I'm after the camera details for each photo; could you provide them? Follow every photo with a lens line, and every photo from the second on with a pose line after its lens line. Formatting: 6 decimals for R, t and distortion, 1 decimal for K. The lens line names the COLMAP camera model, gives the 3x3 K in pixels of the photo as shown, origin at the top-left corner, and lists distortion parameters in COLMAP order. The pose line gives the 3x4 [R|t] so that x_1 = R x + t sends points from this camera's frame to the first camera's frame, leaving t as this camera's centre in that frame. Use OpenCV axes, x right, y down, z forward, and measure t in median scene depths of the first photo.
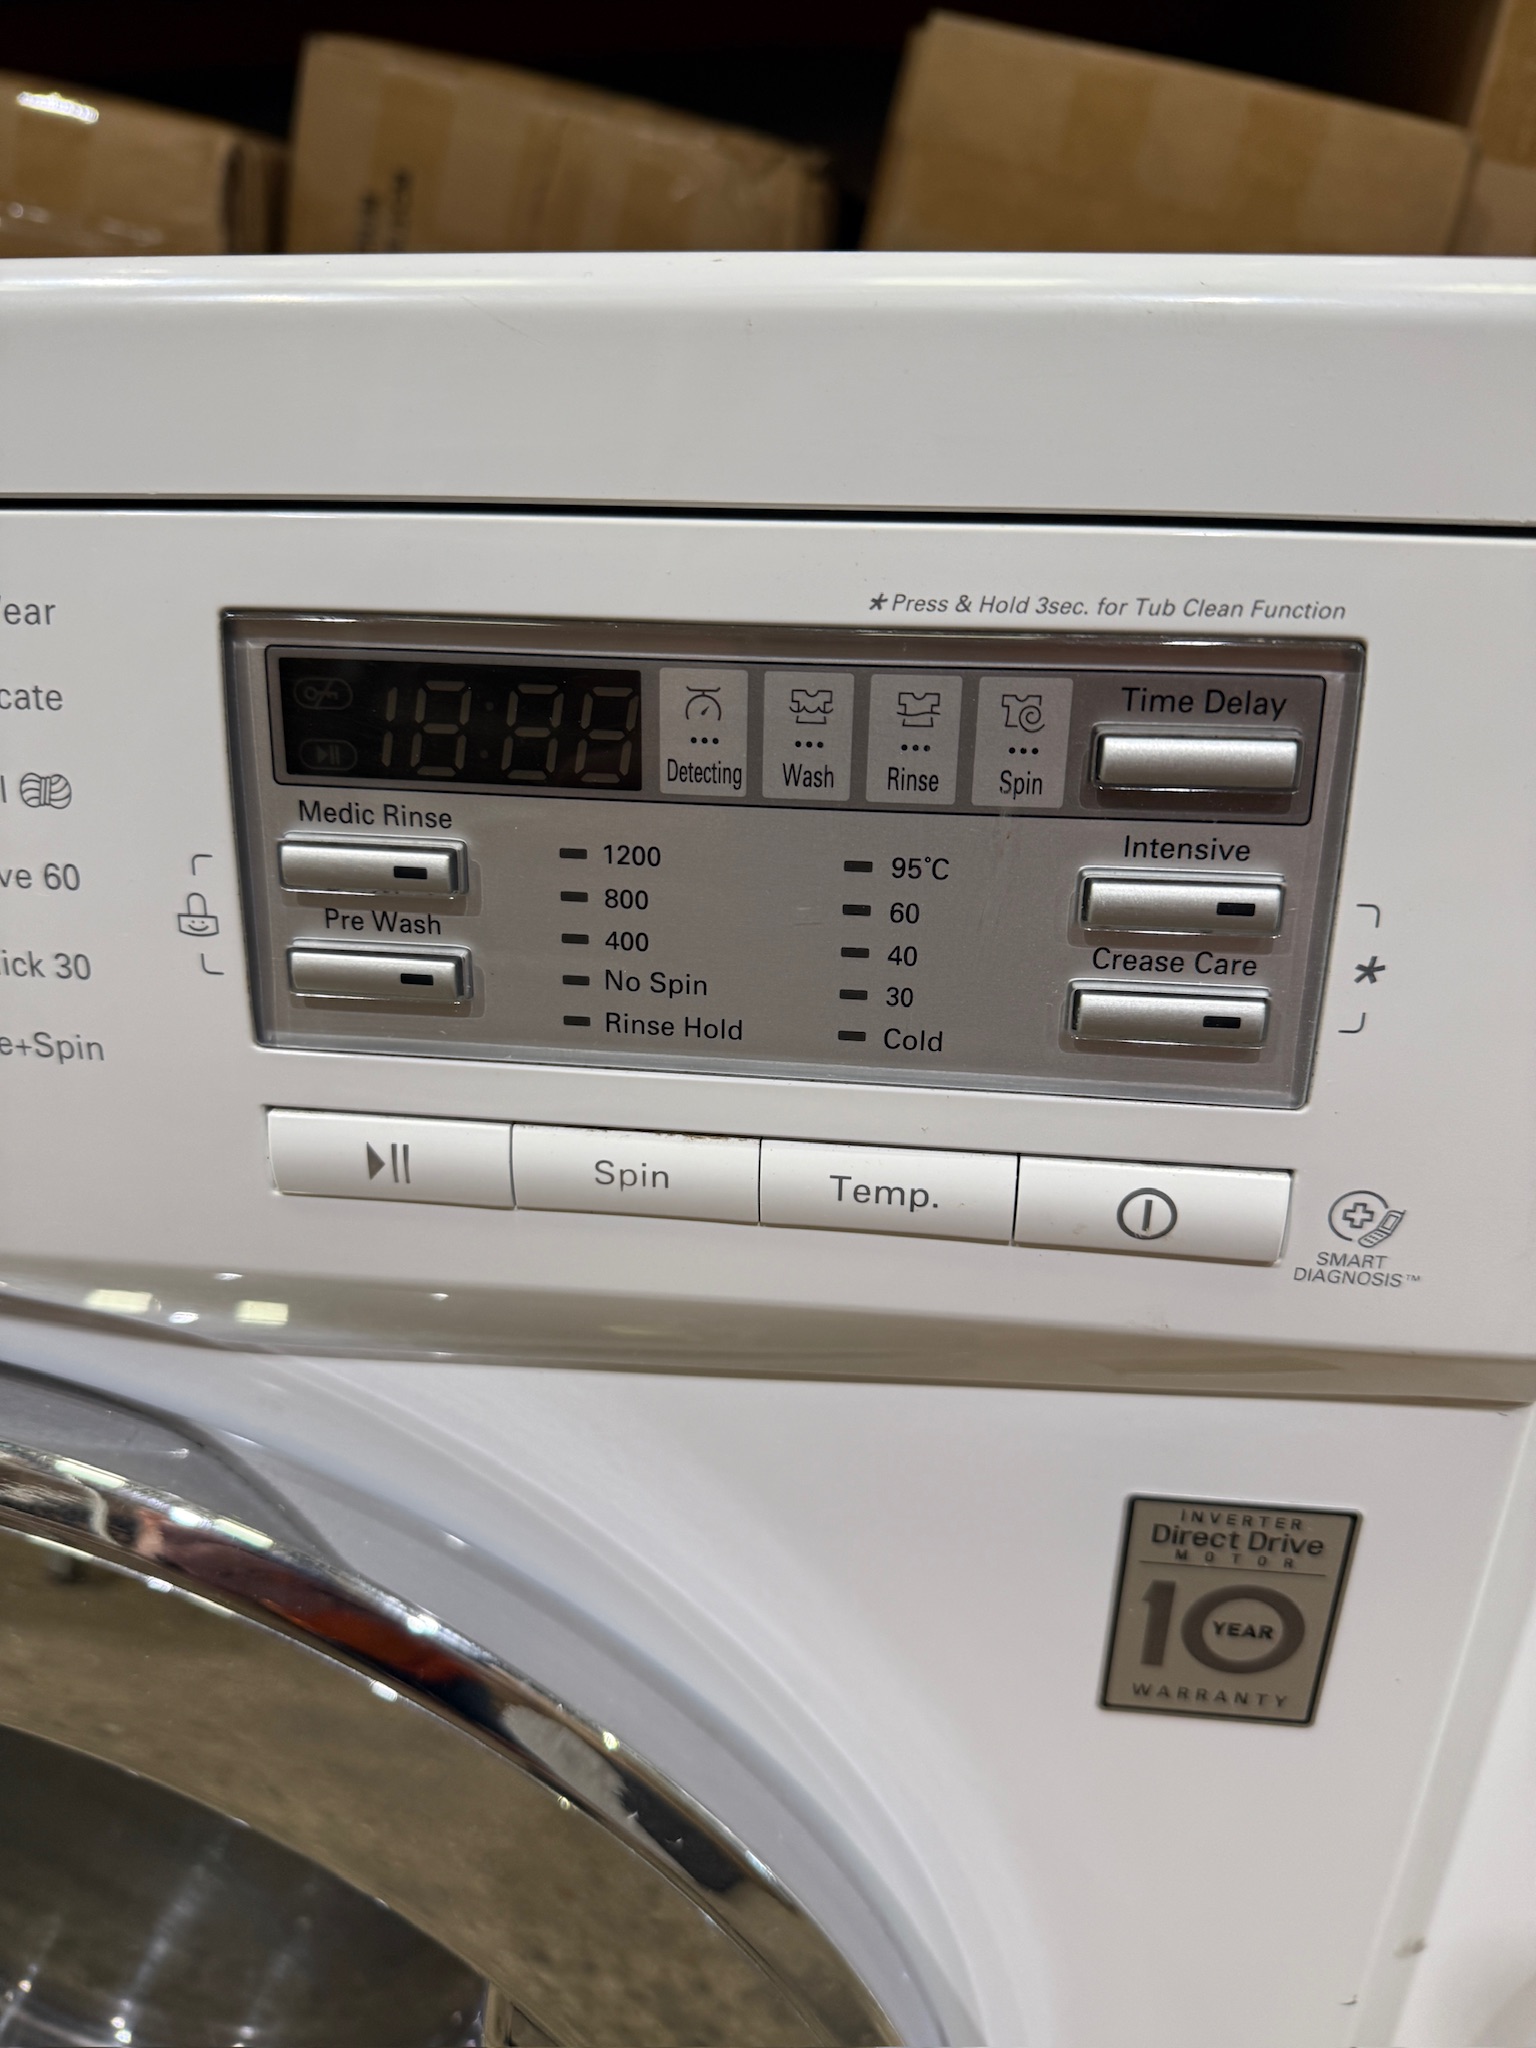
lens RADIAL K [[1432.2, 0, 768.0], [0, 1432.2, 1024.0], [0, 0, 1]] dist [0.109544, -0.264369]
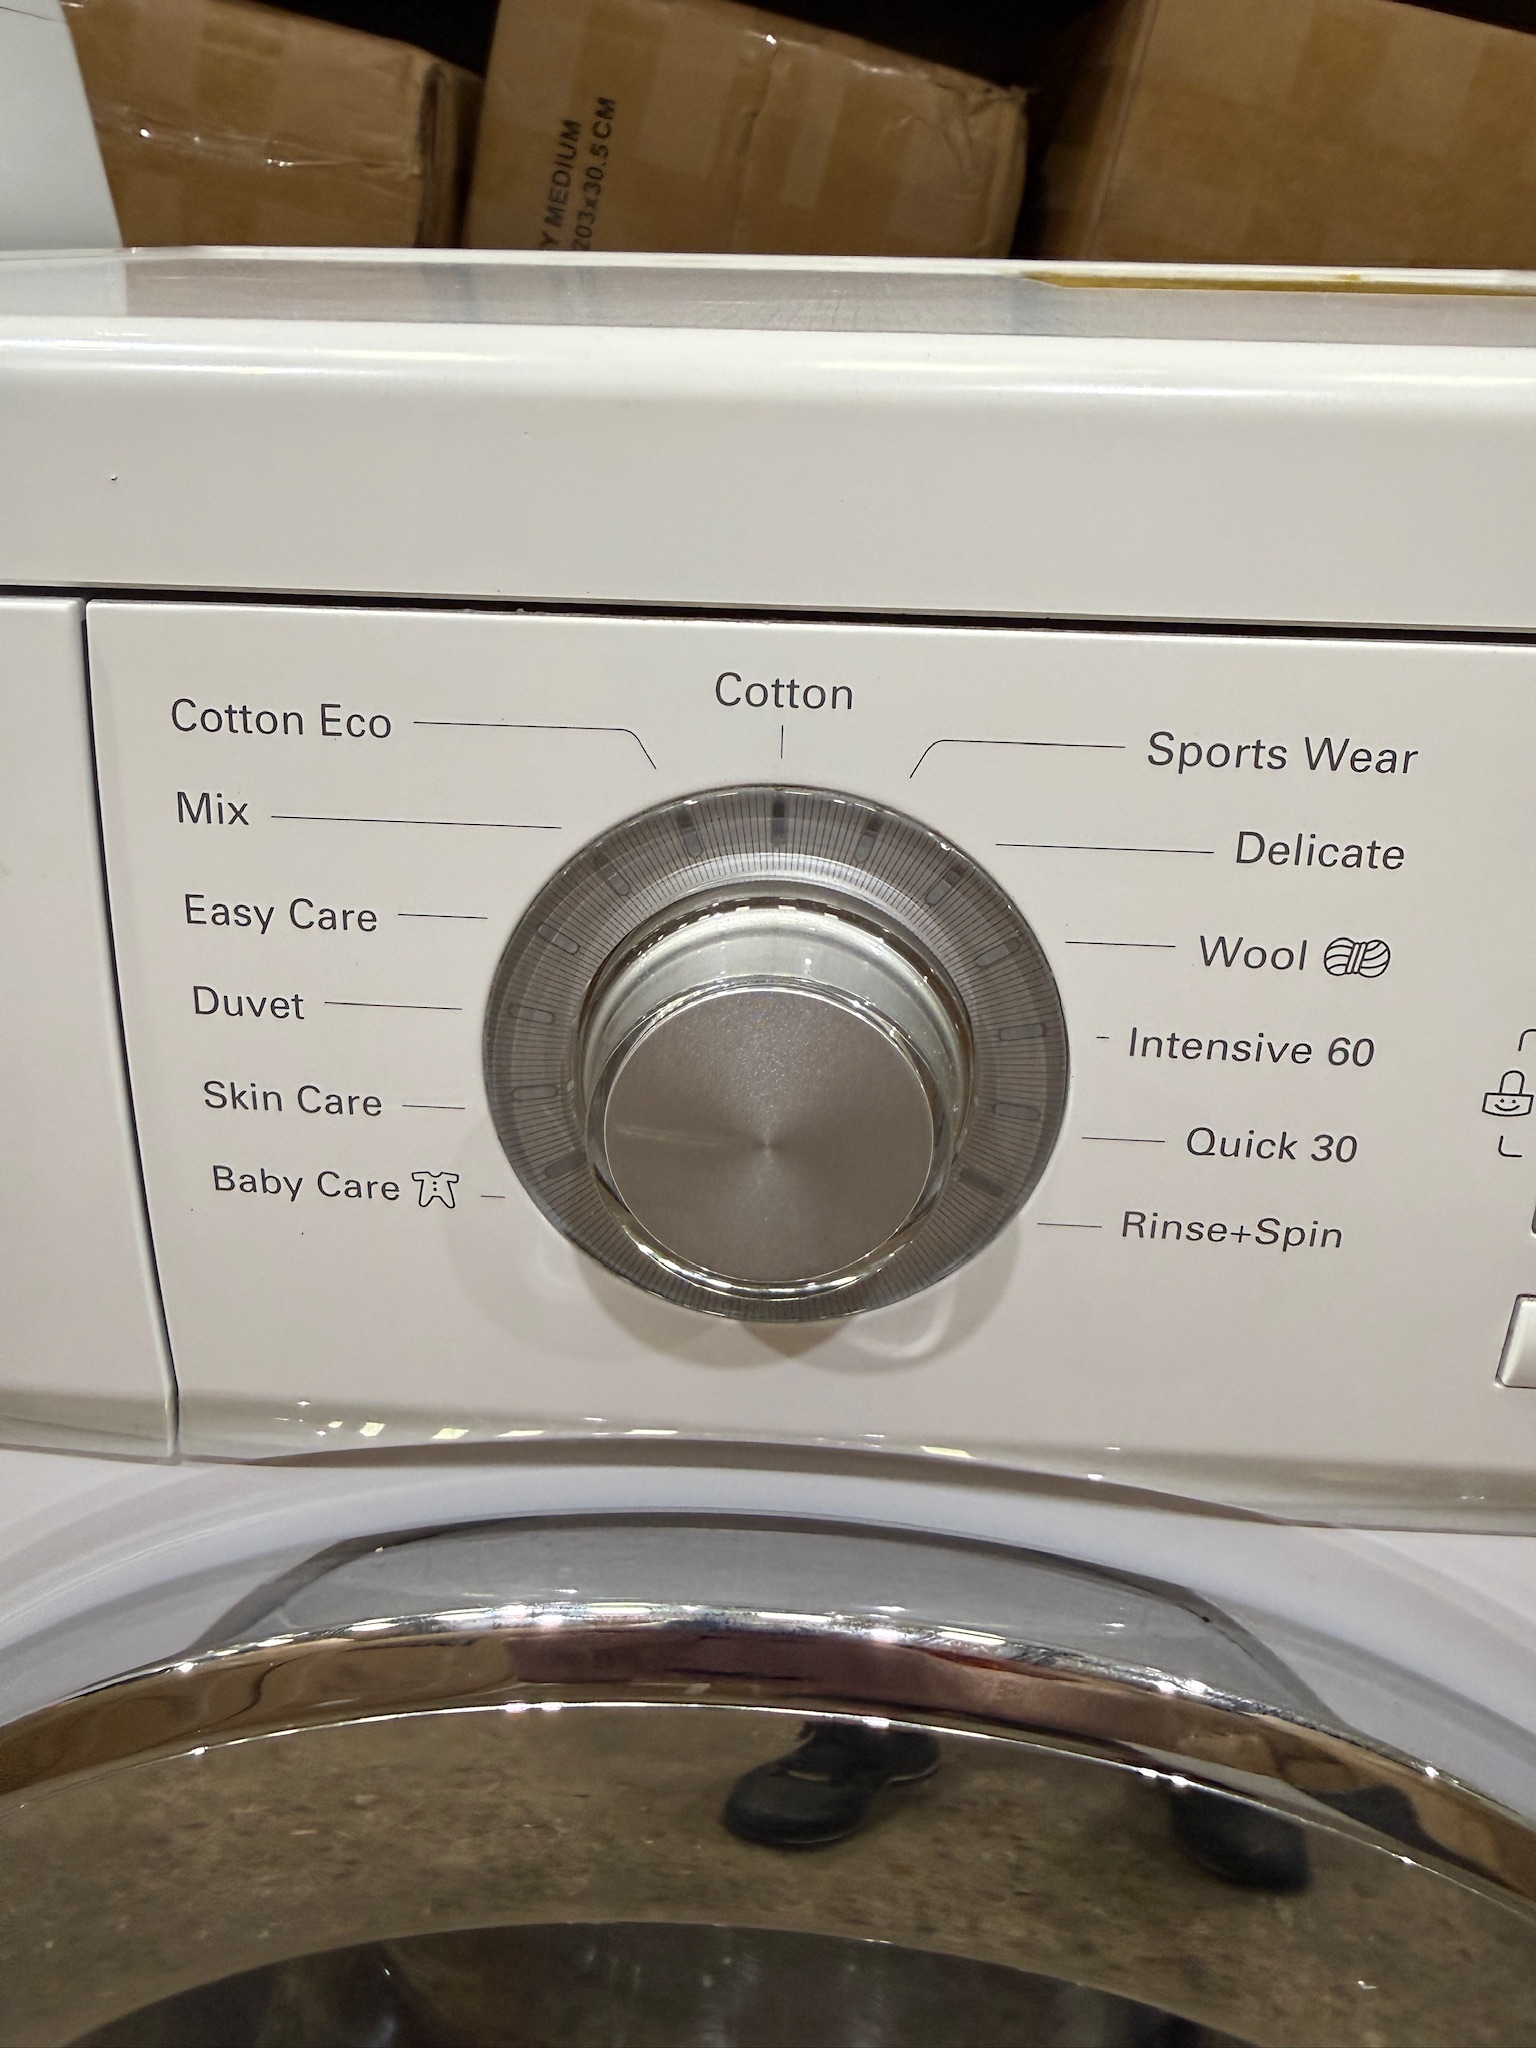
lens RADIAL K [[1389.2, 0, 754.6], [0, 1389.2, 861.3], [0, 0, 1]] dist [0.062892, -0.153609]
pose [[0.999143, -0.012900, 0.039320, -0.902592], [0.013663, 0.999722, -0.019190, -0.210593], [-0.039062, 0.019711, 0.999042, 0.184527]]
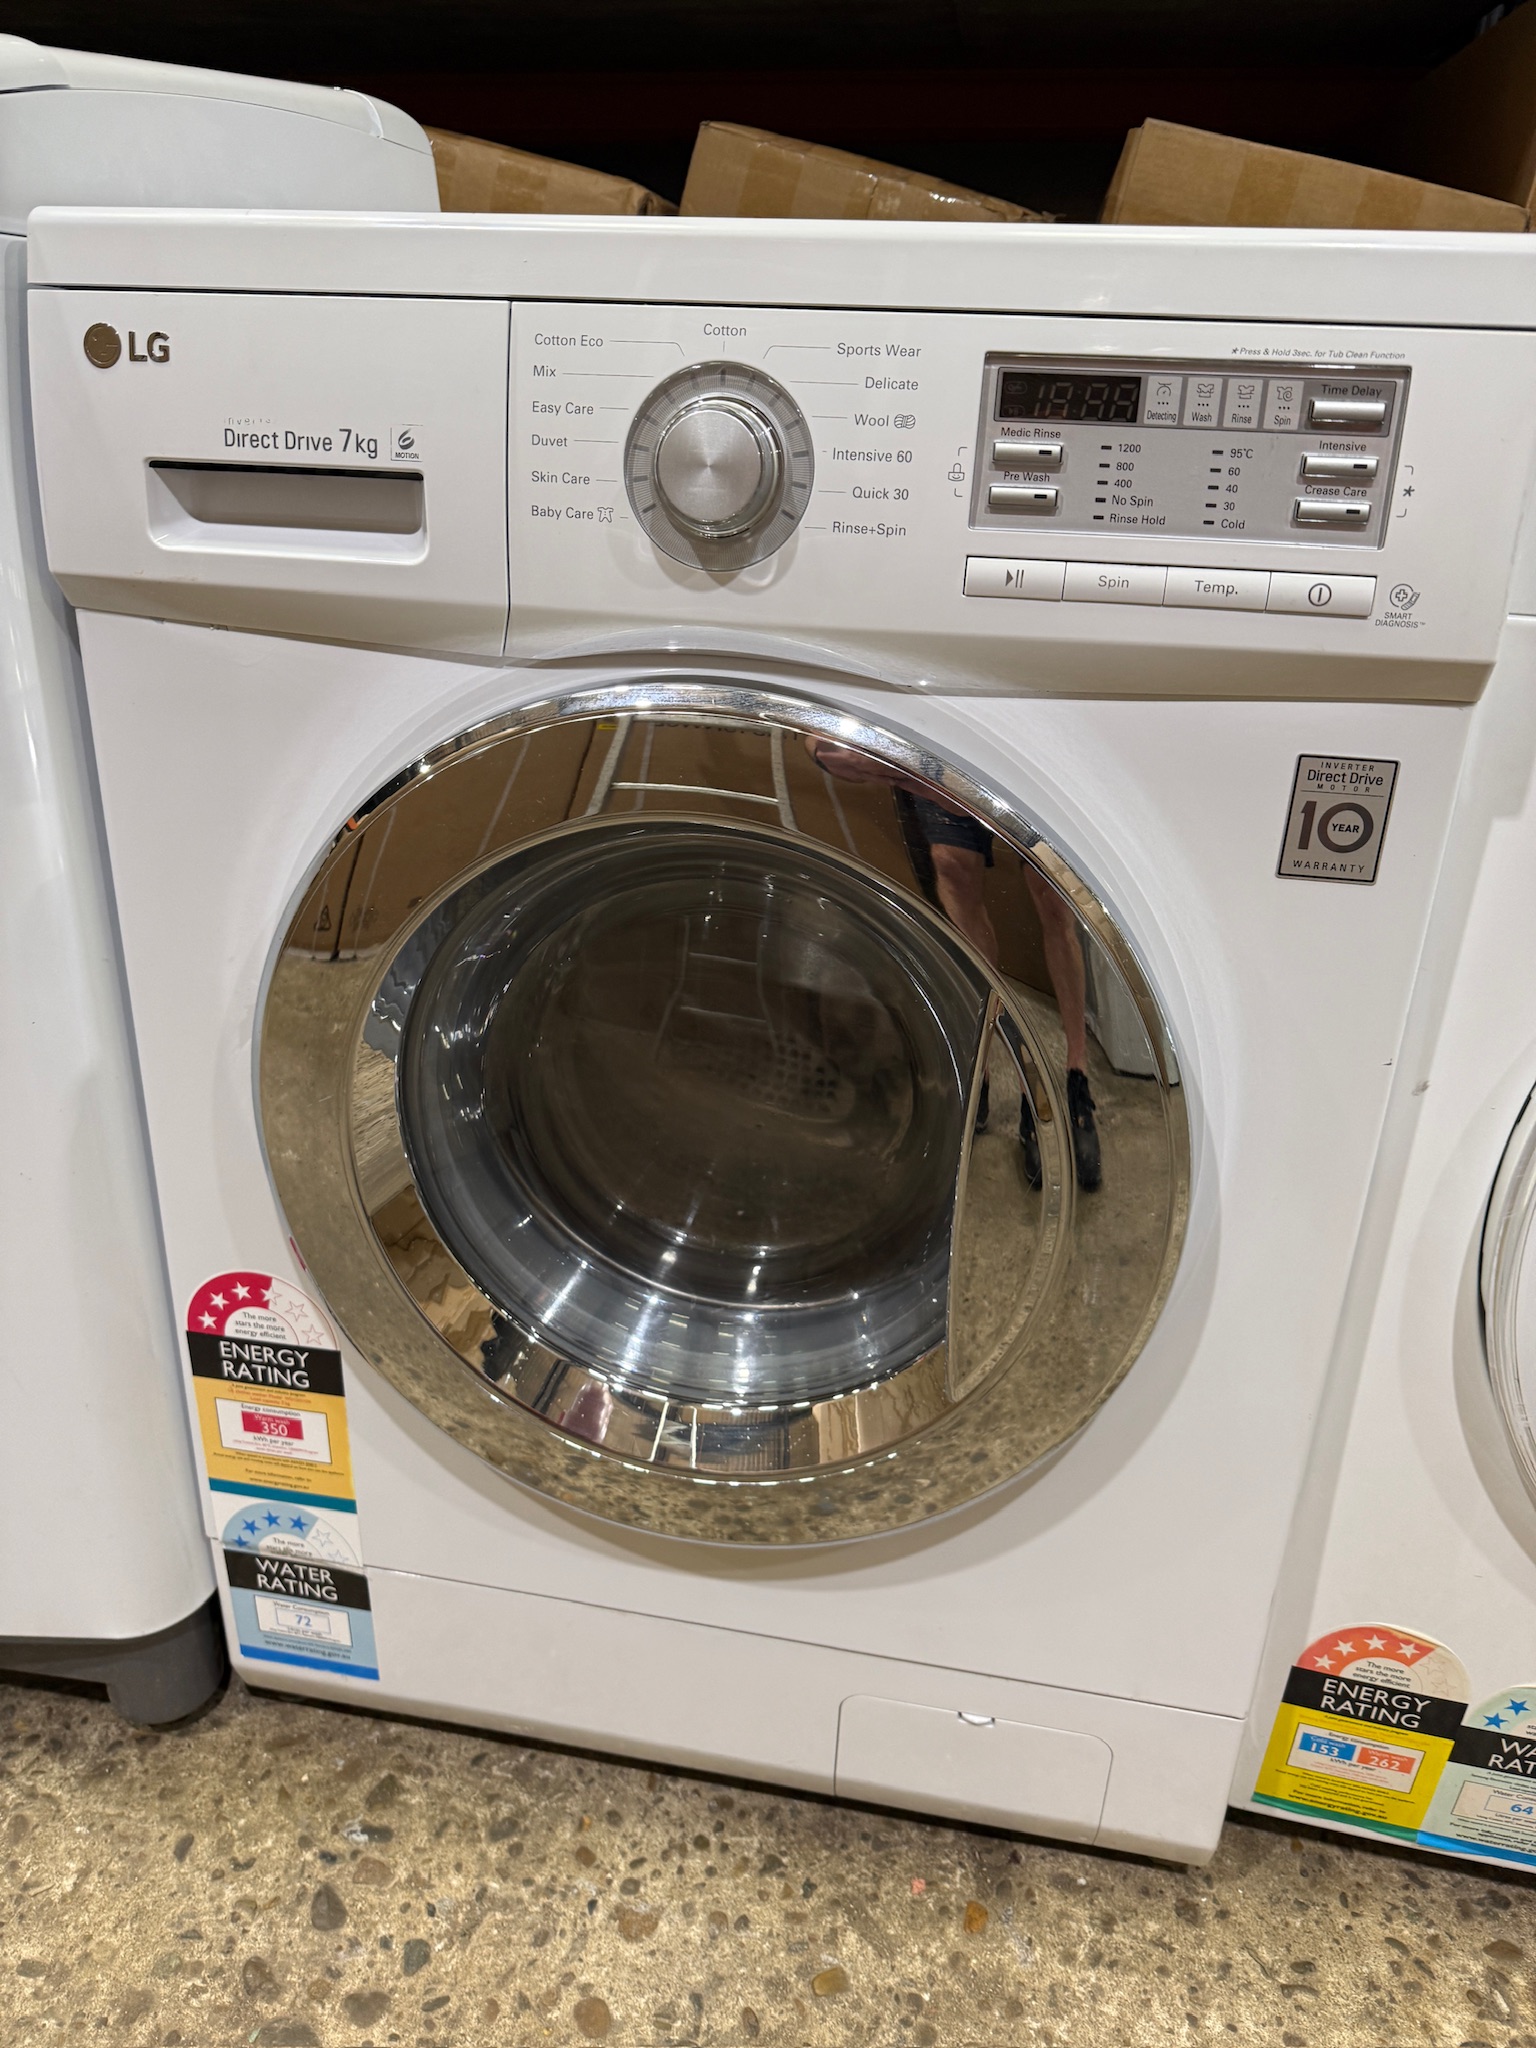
lens RADIAL K [[1405.0, 0, 768.0], [0, 1405.0, 1024.0], [0, 0, 1]] dist [0.004203, -0.030010]
pose [[0.996542, 0.057613, -0.059876, -0.539126], [-0.059324, 0.997868, -0.027198, 1.043738], [0.058181, 0.030656, 0.997835, -1.580071]]
